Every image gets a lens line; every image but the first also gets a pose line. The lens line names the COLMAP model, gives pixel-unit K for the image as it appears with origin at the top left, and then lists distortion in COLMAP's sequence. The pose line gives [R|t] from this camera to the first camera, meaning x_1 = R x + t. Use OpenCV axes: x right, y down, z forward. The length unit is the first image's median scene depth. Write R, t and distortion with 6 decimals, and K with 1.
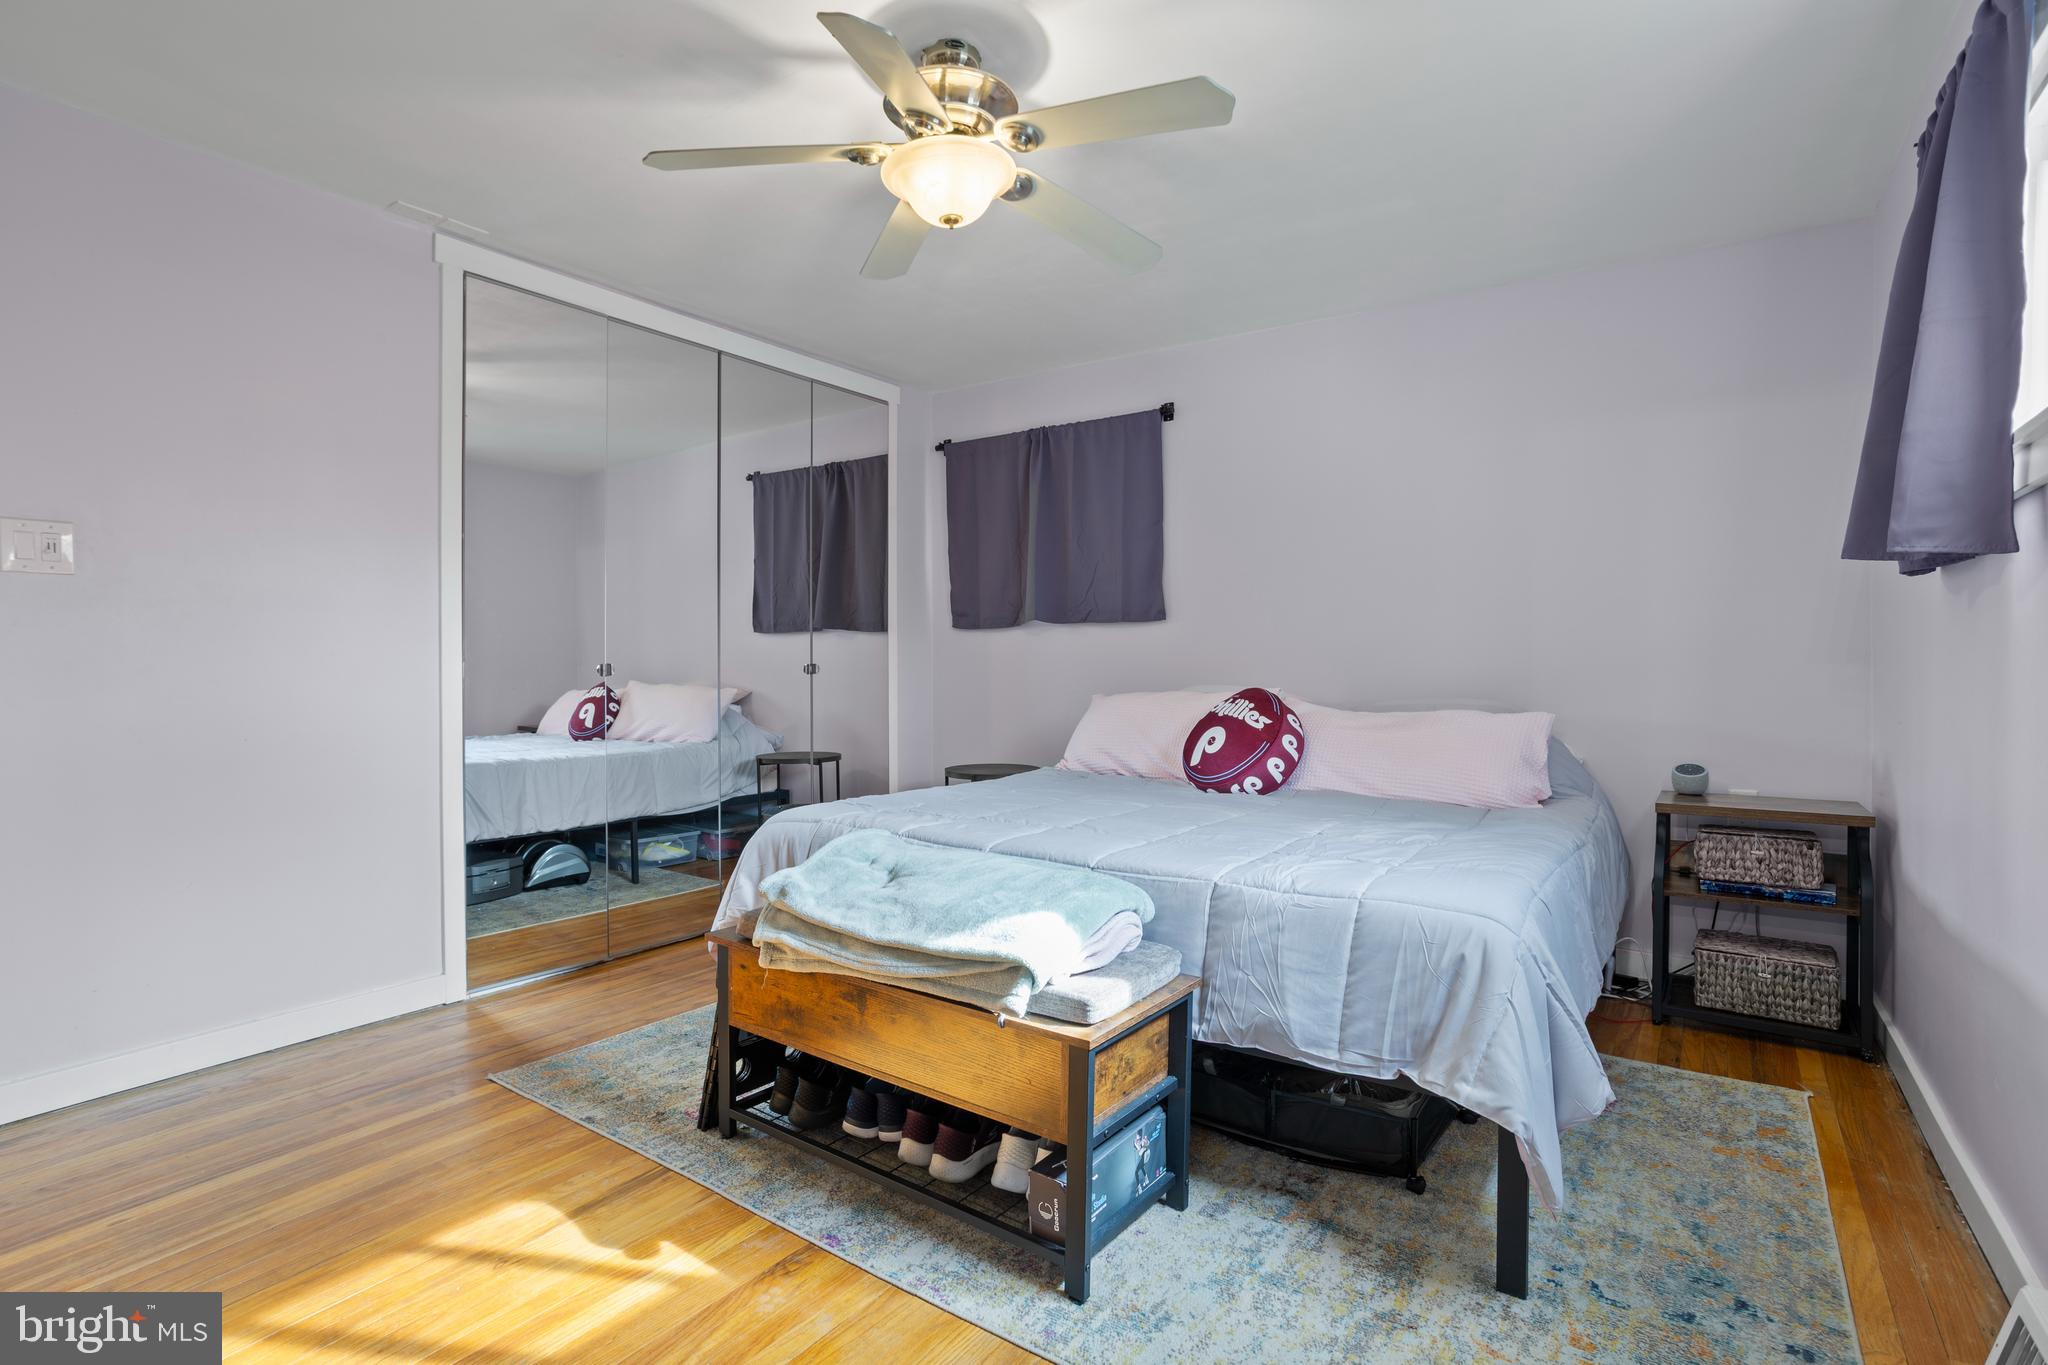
lens RADIAL K [[989.7, 0, 1038.4], [0, 989.7, 674.7], [0, 0, 1]] dist [-0.050463, 0.031958]
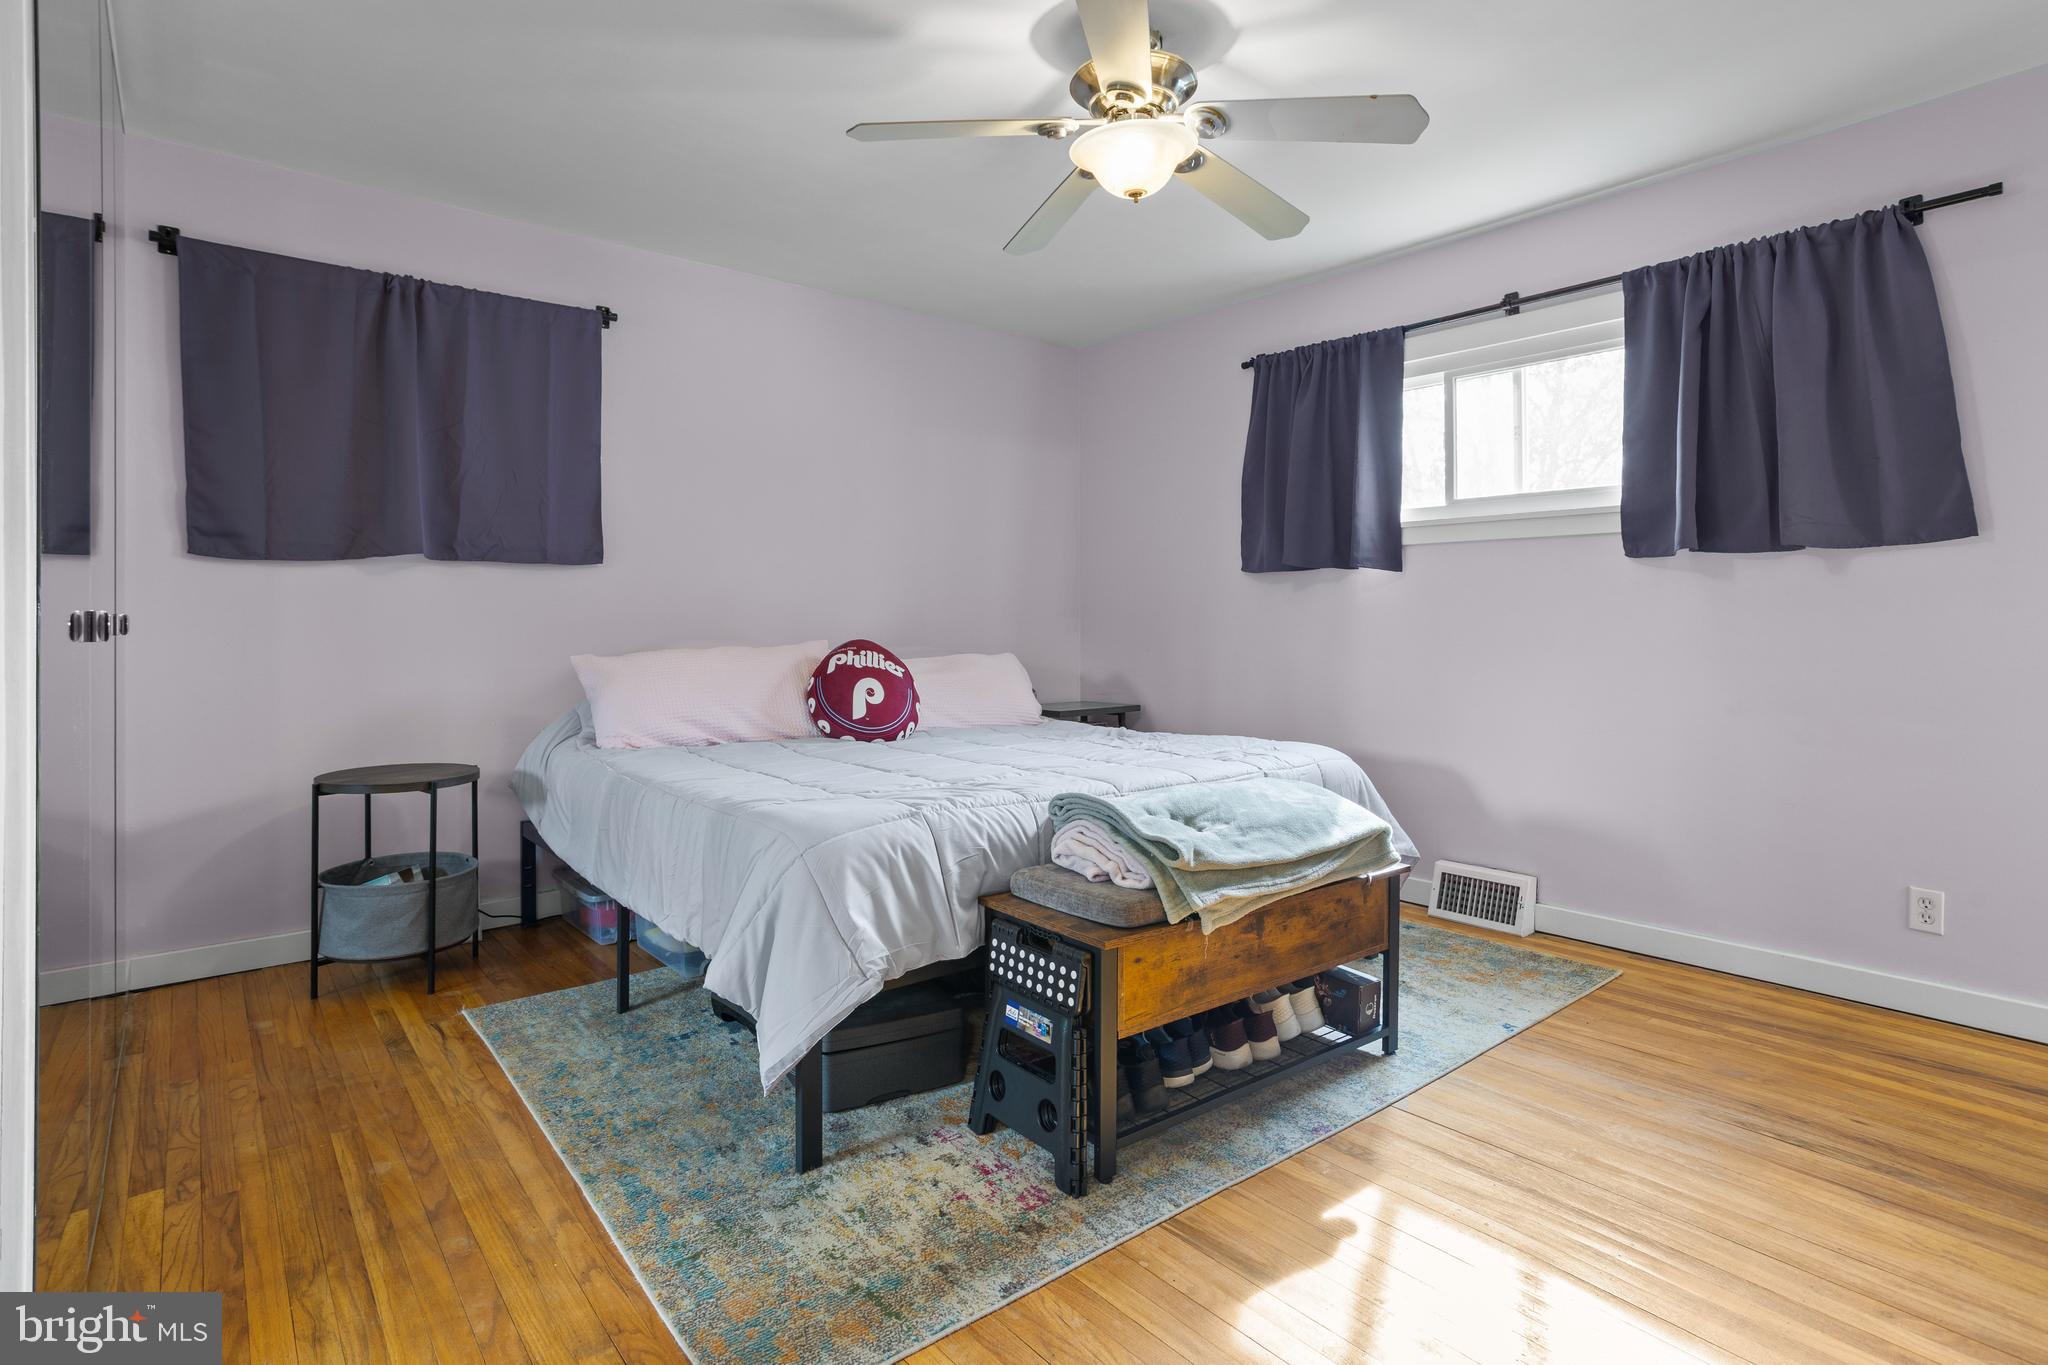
lens RADIAL K [[1031.6, 0, 1018.4], [0, 1031.6, 621.7], [0, 0, 1]] dist [0.023142, -0.000005]
pose [[0.285890, -0.010411, 0.958206, -1.194428], [0.012347, 0.999898, 0.007180, -0.018897], [-0.958183, 0.009778, 0.285989, 0.805588]]
